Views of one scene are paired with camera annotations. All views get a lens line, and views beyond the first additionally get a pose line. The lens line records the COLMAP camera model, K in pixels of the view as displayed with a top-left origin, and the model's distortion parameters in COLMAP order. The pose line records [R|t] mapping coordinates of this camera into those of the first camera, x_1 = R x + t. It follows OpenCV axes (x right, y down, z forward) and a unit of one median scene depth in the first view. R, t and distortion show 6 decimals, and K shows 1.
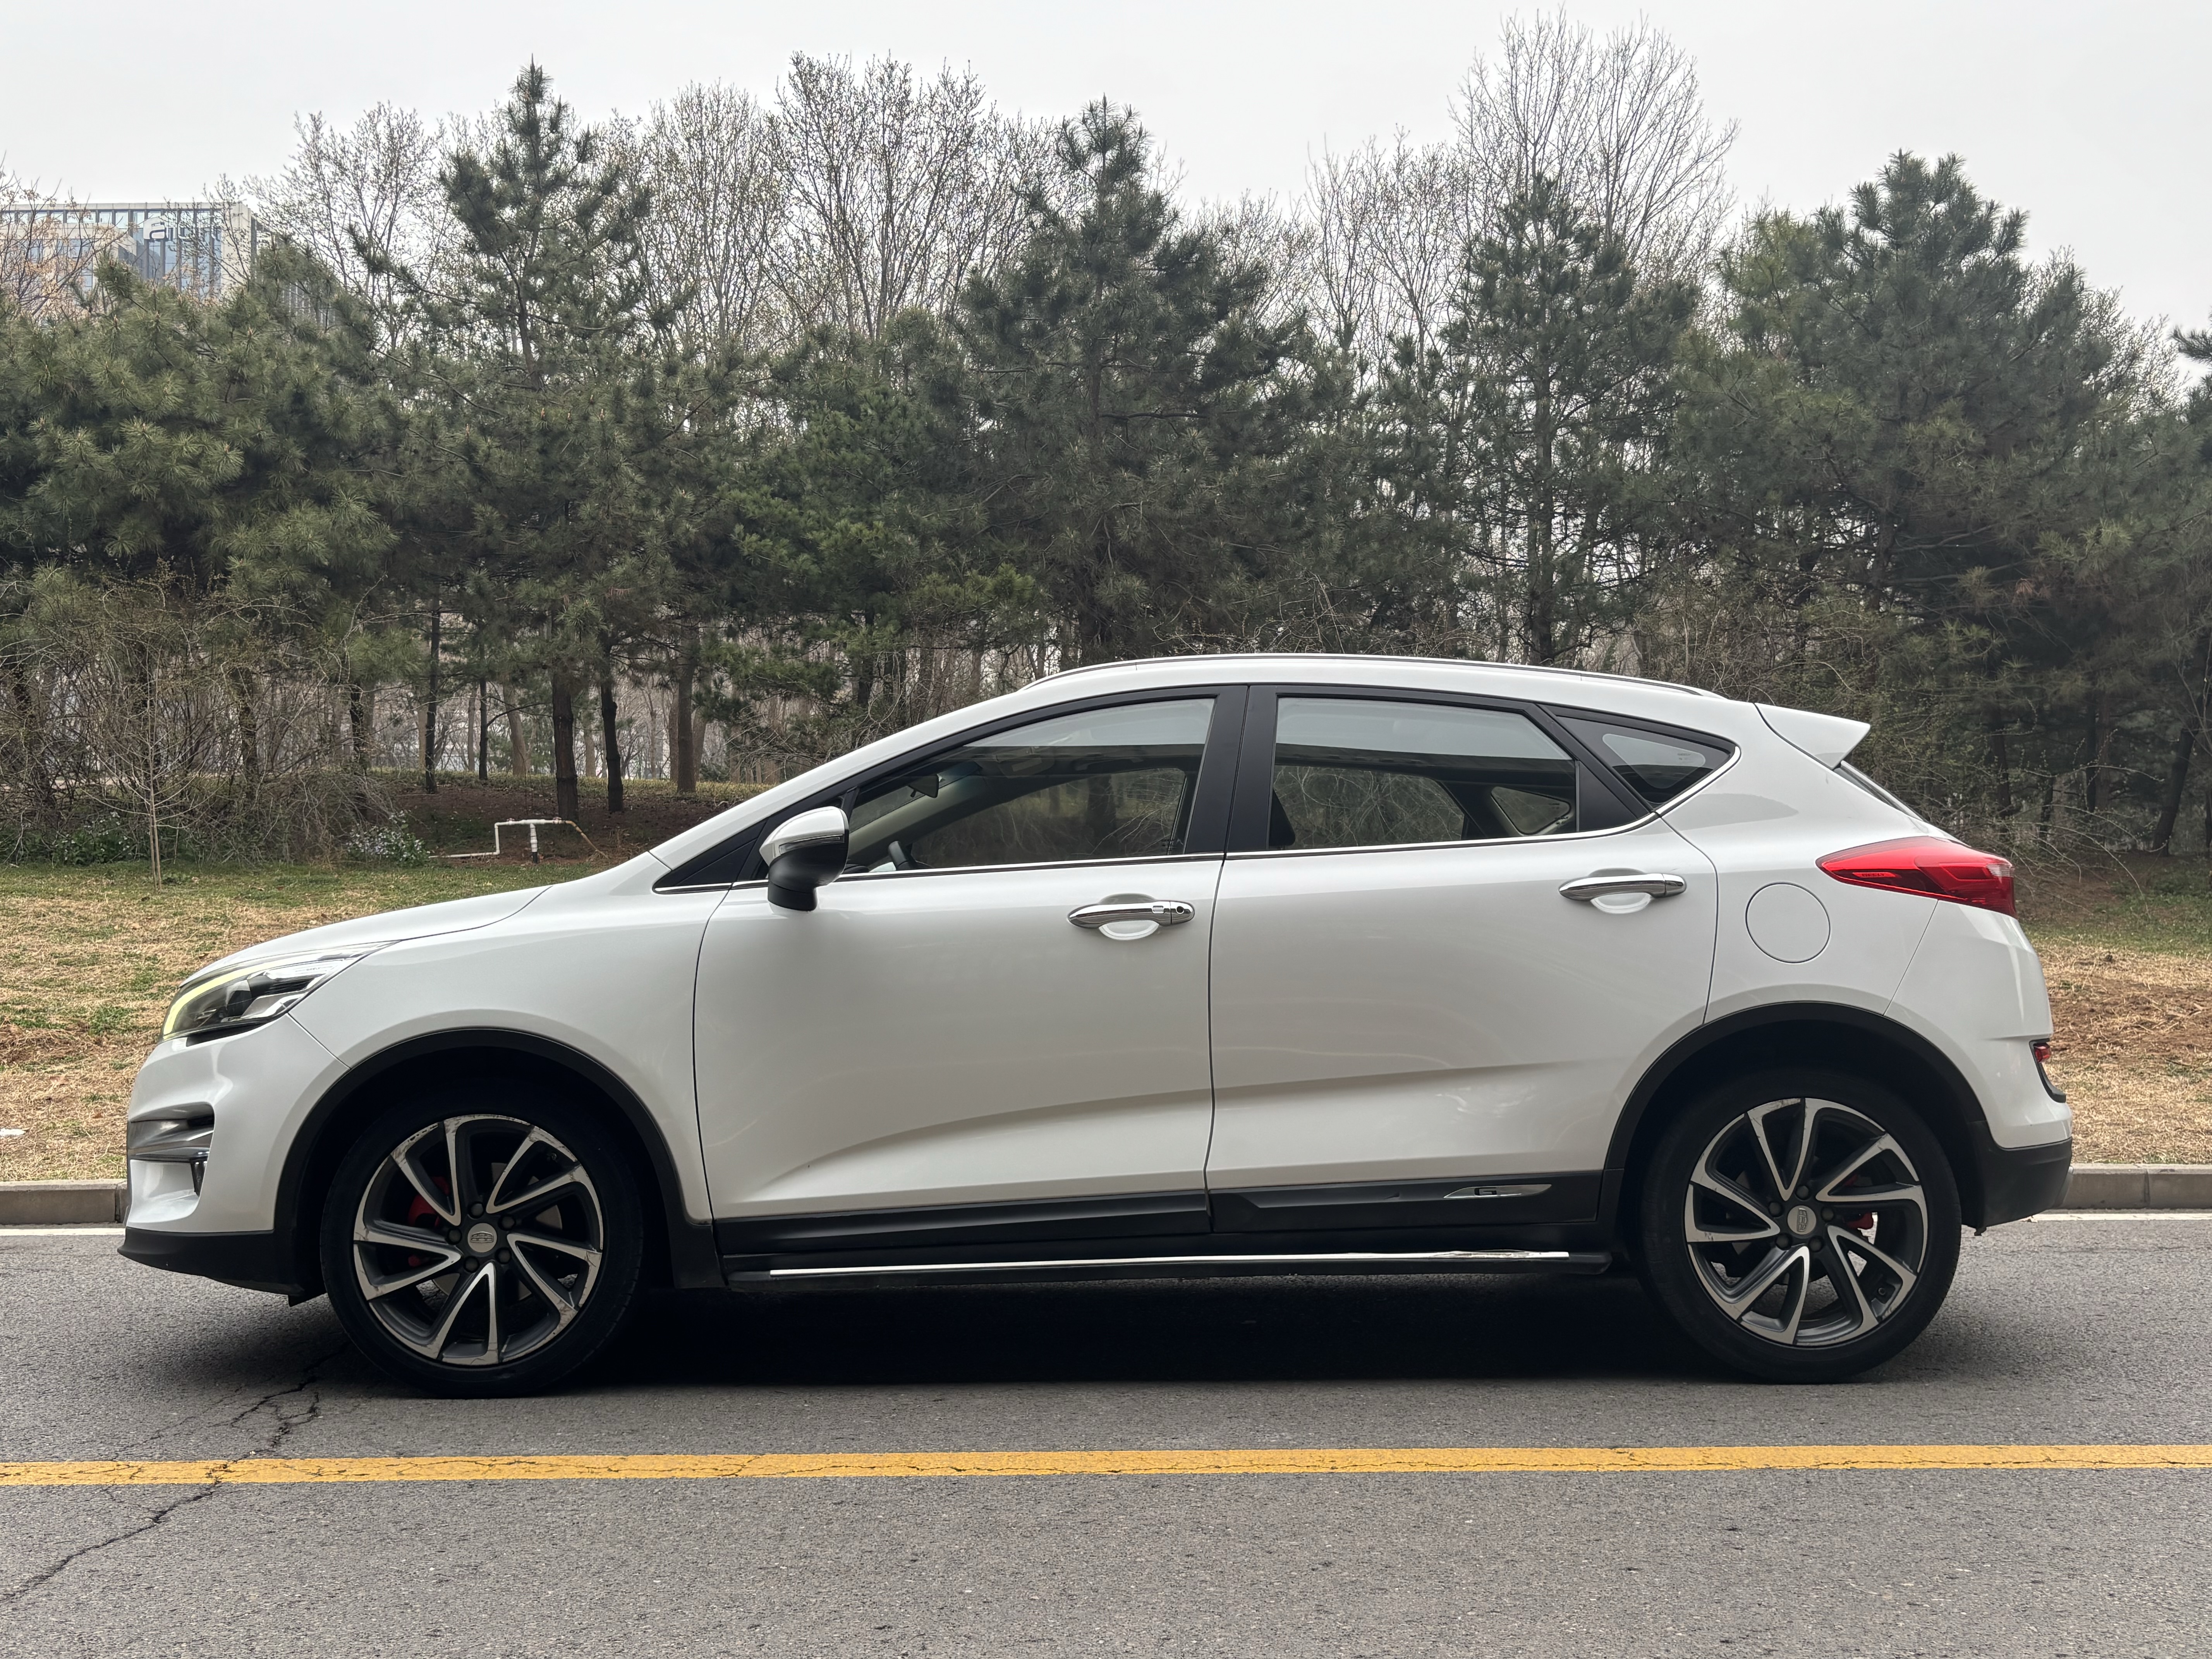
lens RADIAL K [[2038.2, 0, 1118.7], [0, 2038.2, 831.1], [0, 0, 1]] dist [0.004571, 0.000000]
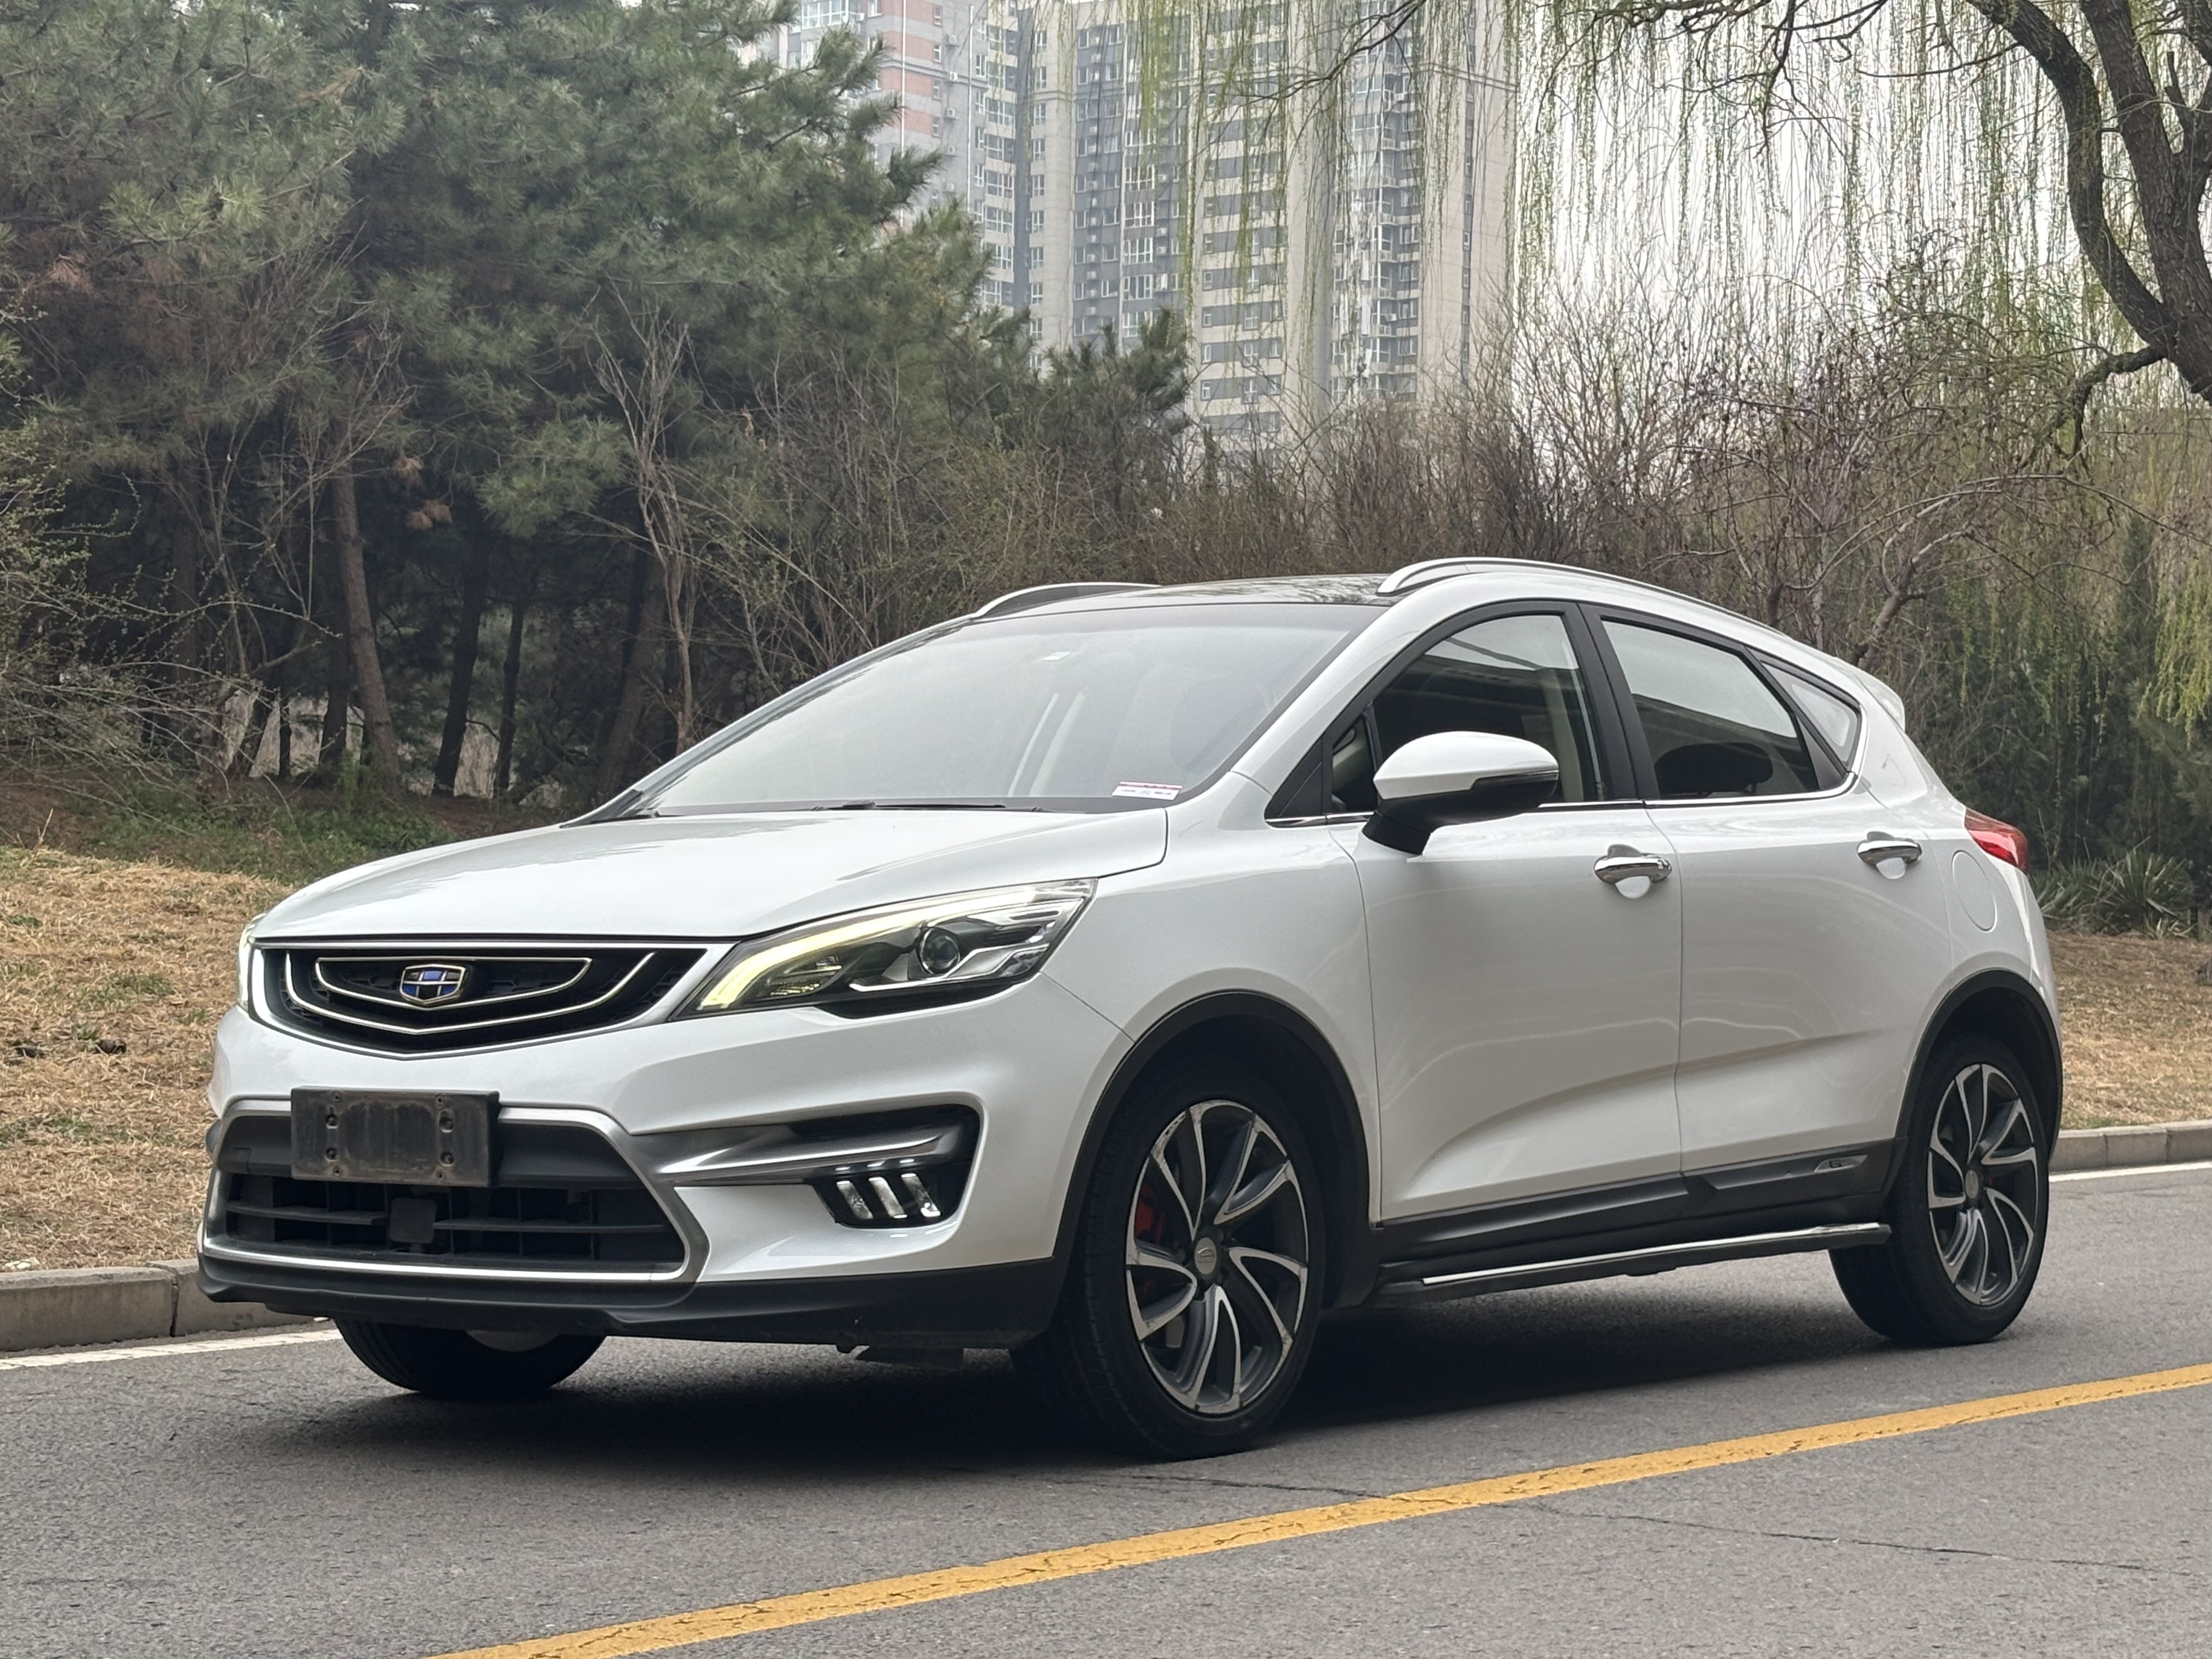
lens RADIAL K [[4465.4, 0, 1104.0], [0, 4465.4, 829.1], [0, 0, 1]] dist [0.030809, 0.000000]
pose [[0.622445, 0.030927, 0.782052, -0.356182], [-0.060099, 0.998157, 0.008361, 0.004714], [-0.780353, -0.052205, 0.623157, -0.007847]]
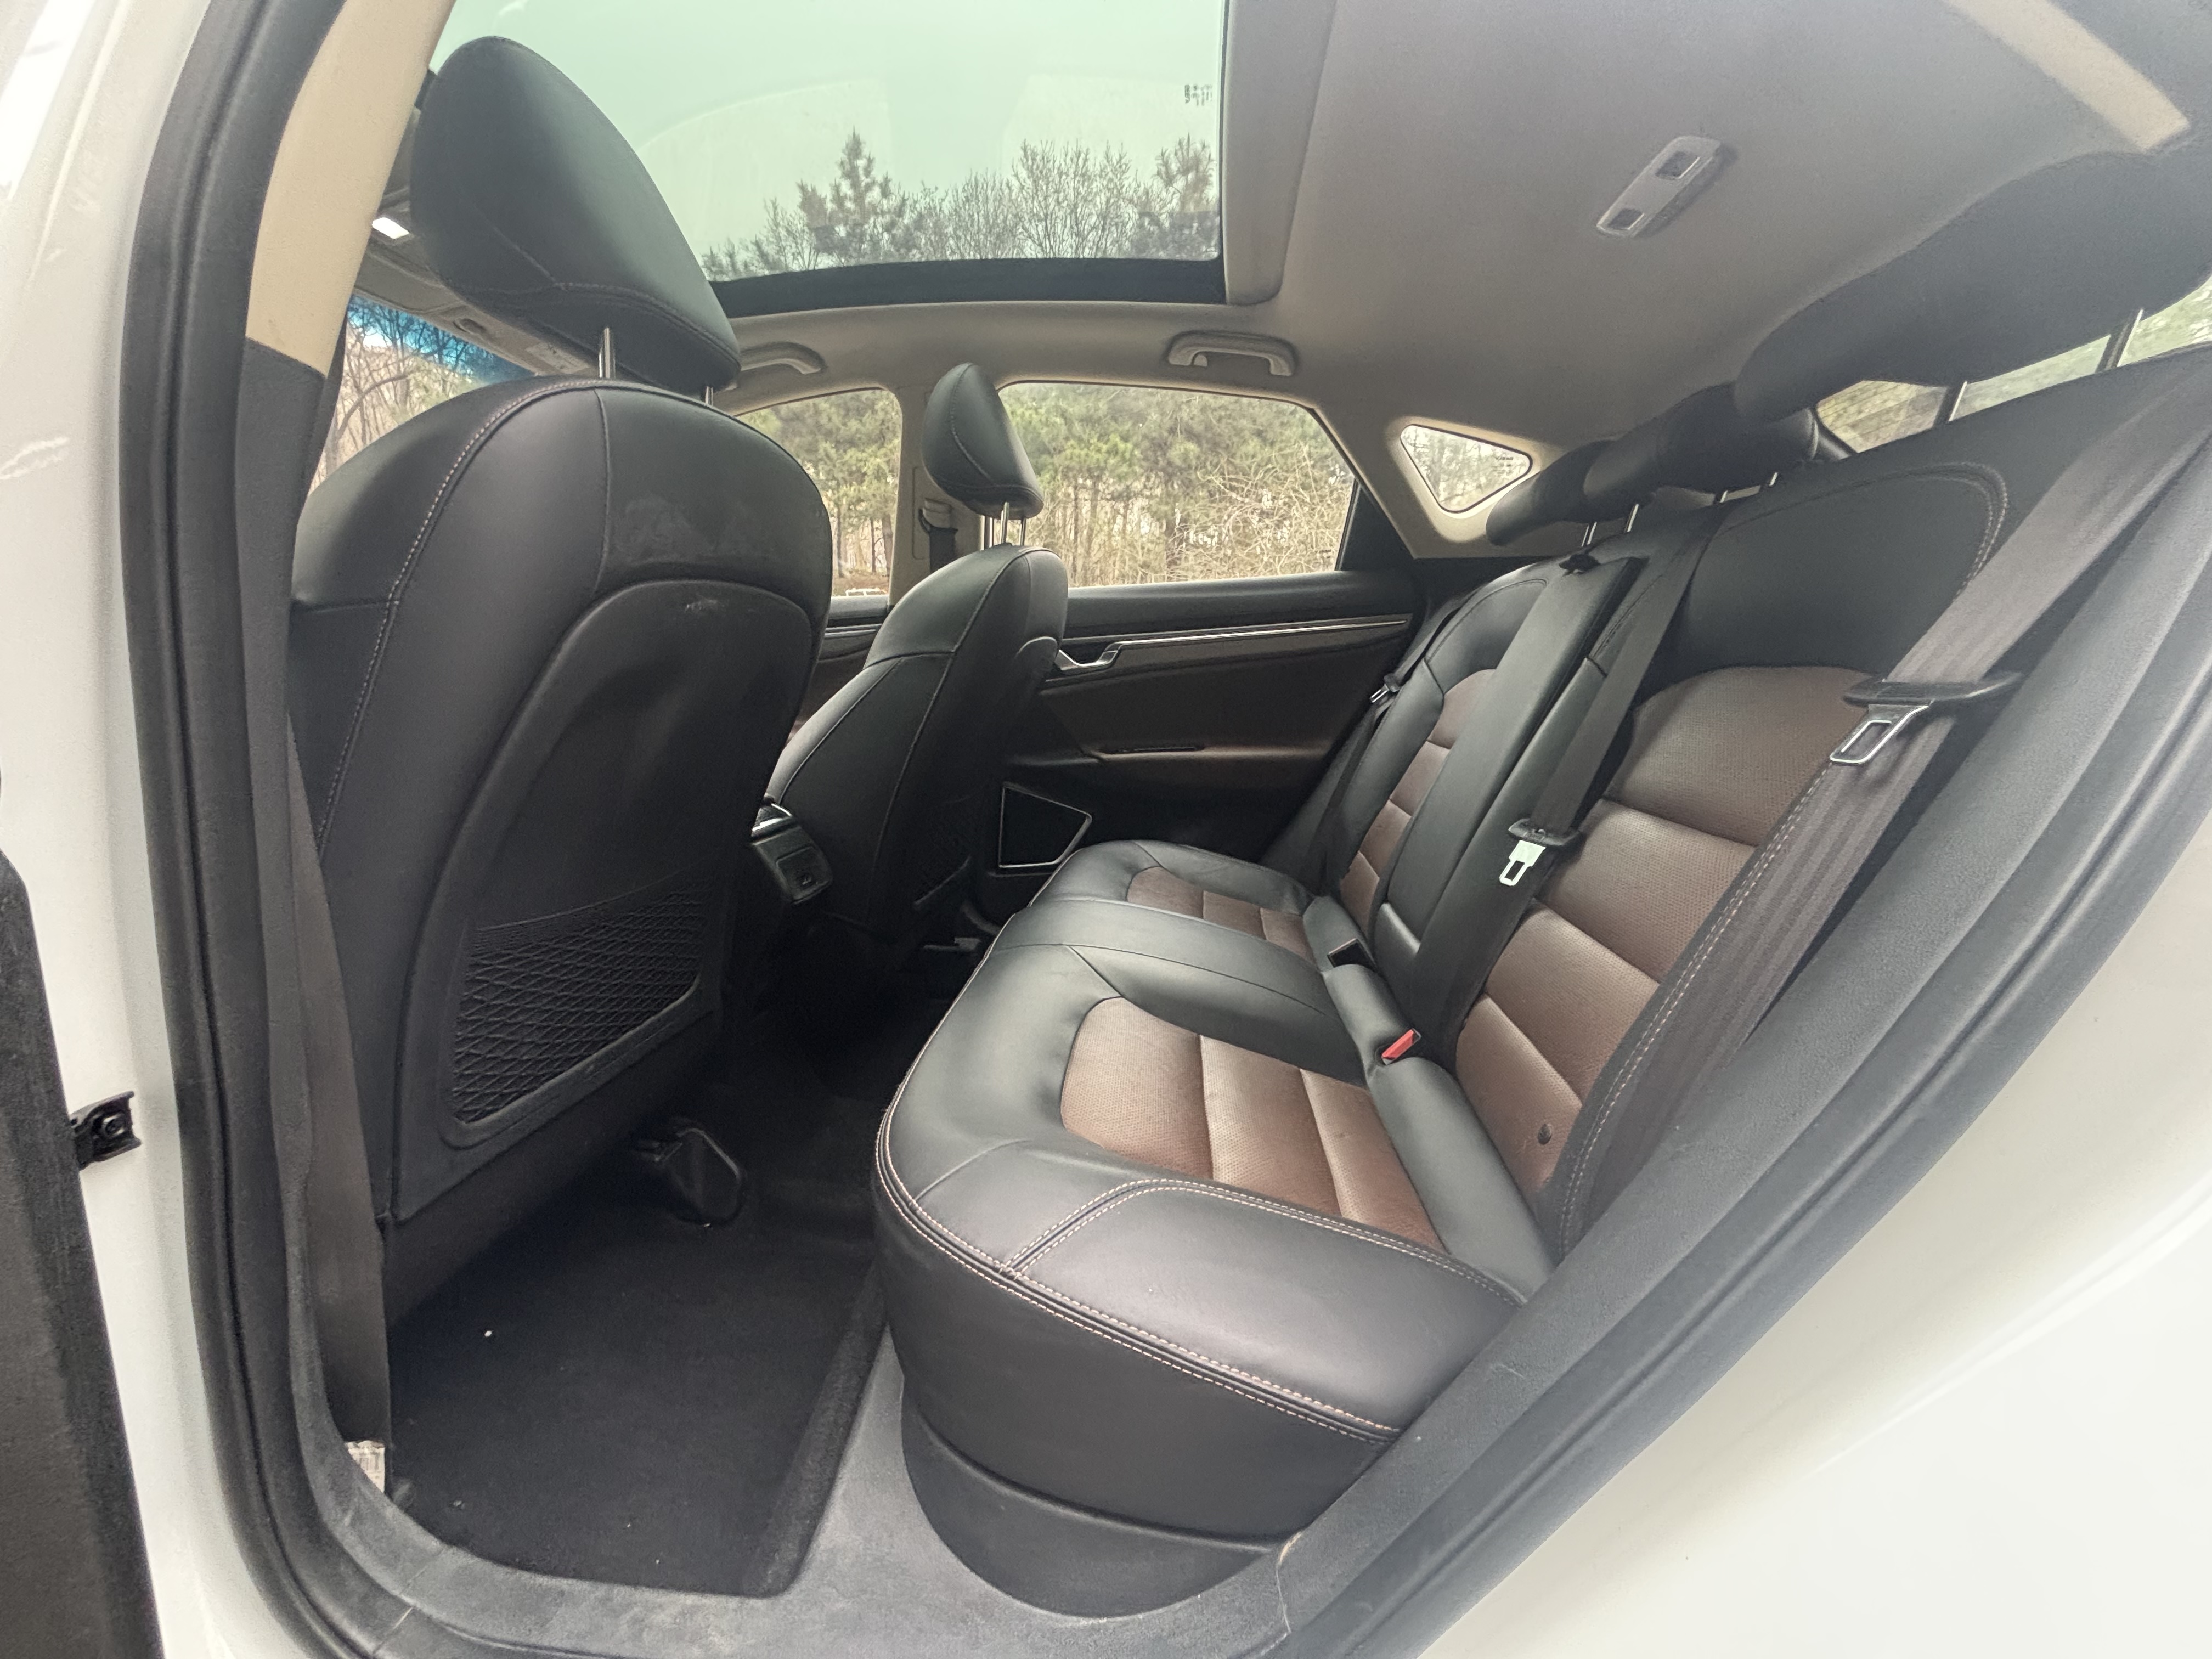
lens RADIAL K [[902.7, 0, 1106.3], [0, 902.7, 810.6], [0, 0, 1]] dist [0.001276, -0.000537]
pose [[0.992241, 0.039822, -0.117783, 0.039244], [-0.013154, 0.975627, 0.219042, 0.009896], [0.123635, -0.215793, 0.968580, 0.202246]]
